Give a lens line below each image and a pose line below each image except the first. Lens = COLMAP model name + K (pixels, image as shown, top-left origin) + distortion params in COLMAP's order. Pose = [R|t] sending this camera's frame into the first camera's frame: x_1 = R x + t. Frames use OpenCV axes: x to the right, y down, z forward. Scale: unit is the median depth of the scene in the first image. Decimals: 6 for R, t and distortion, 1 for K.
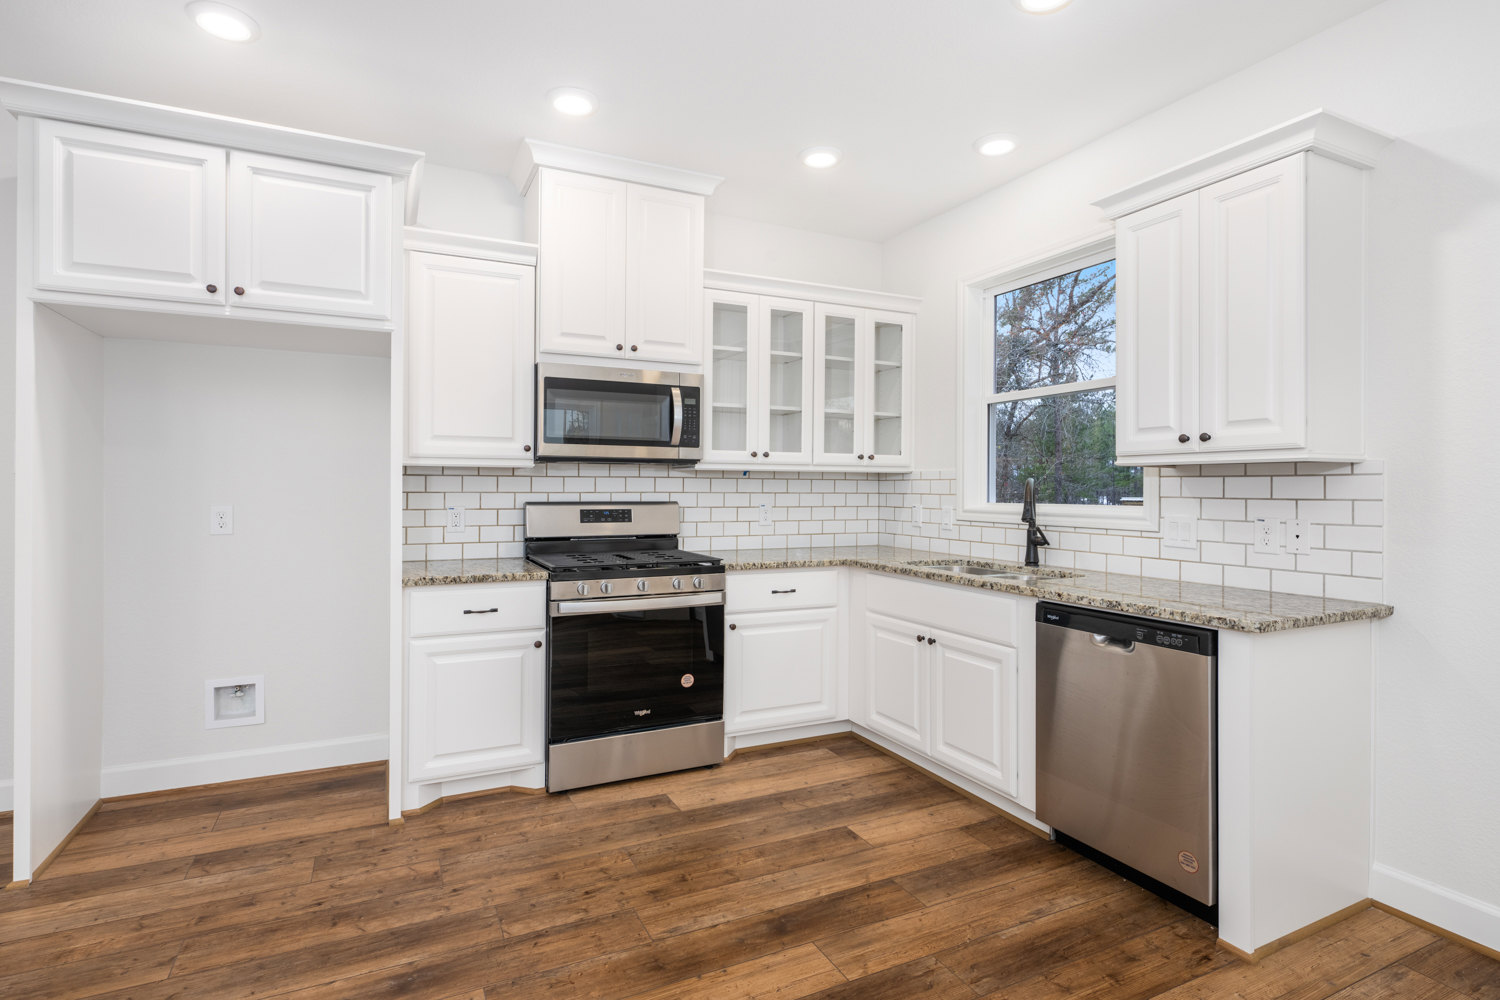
lens RADIAL K [[769.0, 0, 741.5], [0, 769.0, 485.2], [0, 0, 1]] dist [0.005141, -0.003203]
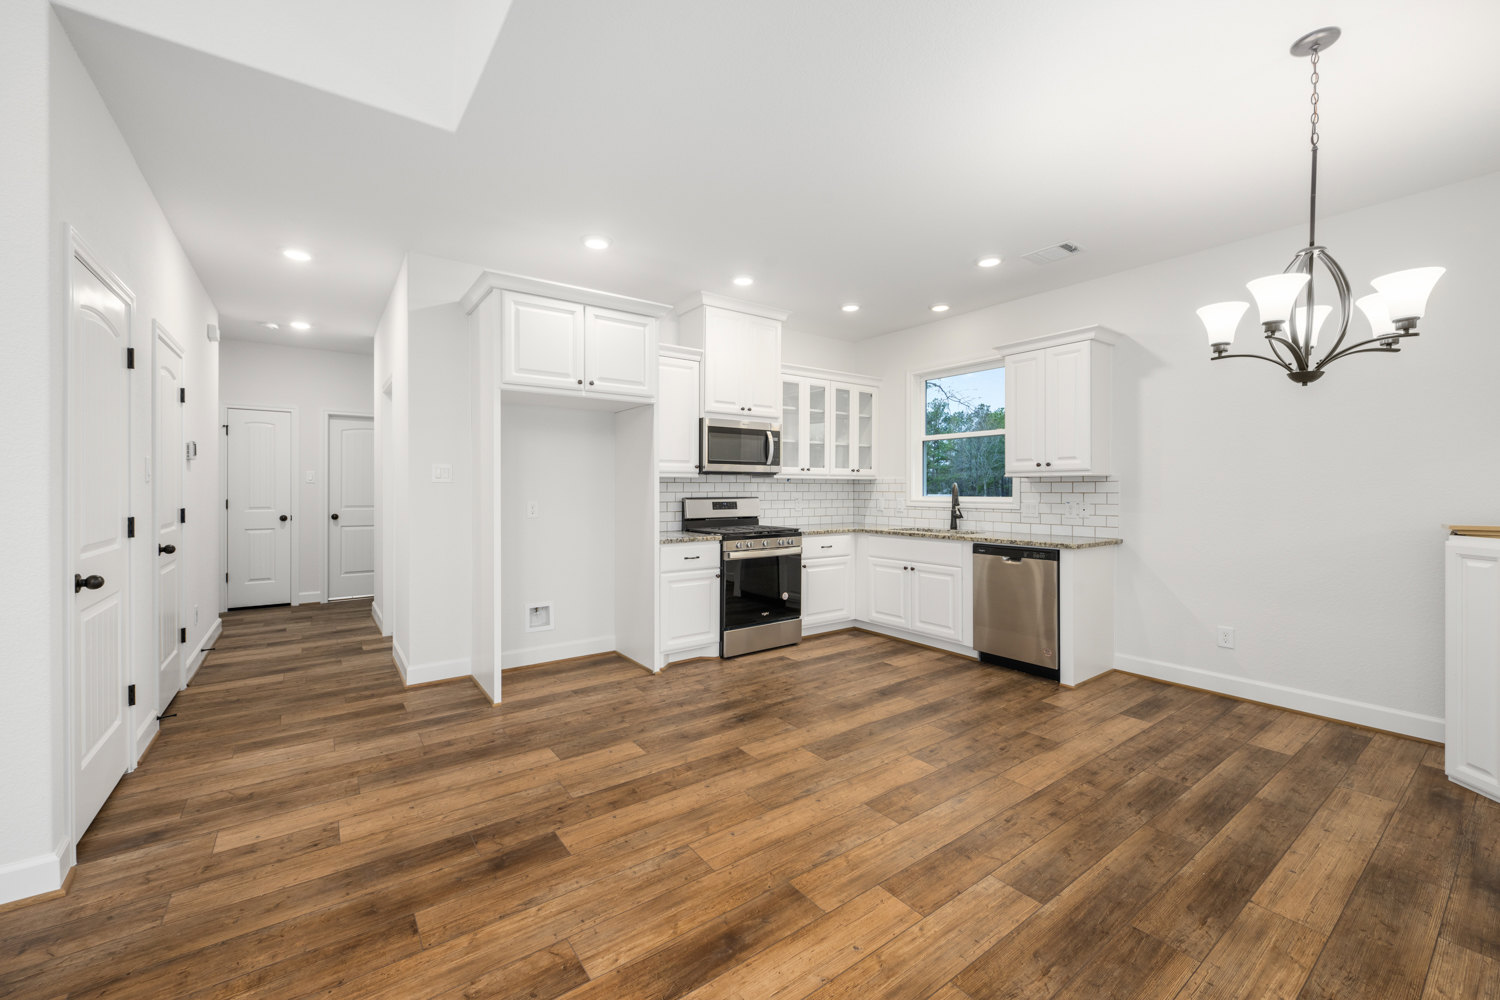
lens RADIAL K [[593.0, 0, 796.2], [0, 593.0, 491.7], [0, 0, 1]] dist [-0.001123, -0.001088]
pose [[0.973183, -0.005727, 0.229962, -0.403011], [0.003487, 0.999942, 0.010144, -0.004403], [-0.230007, -0.009070, 0.973147, -0.392682]]
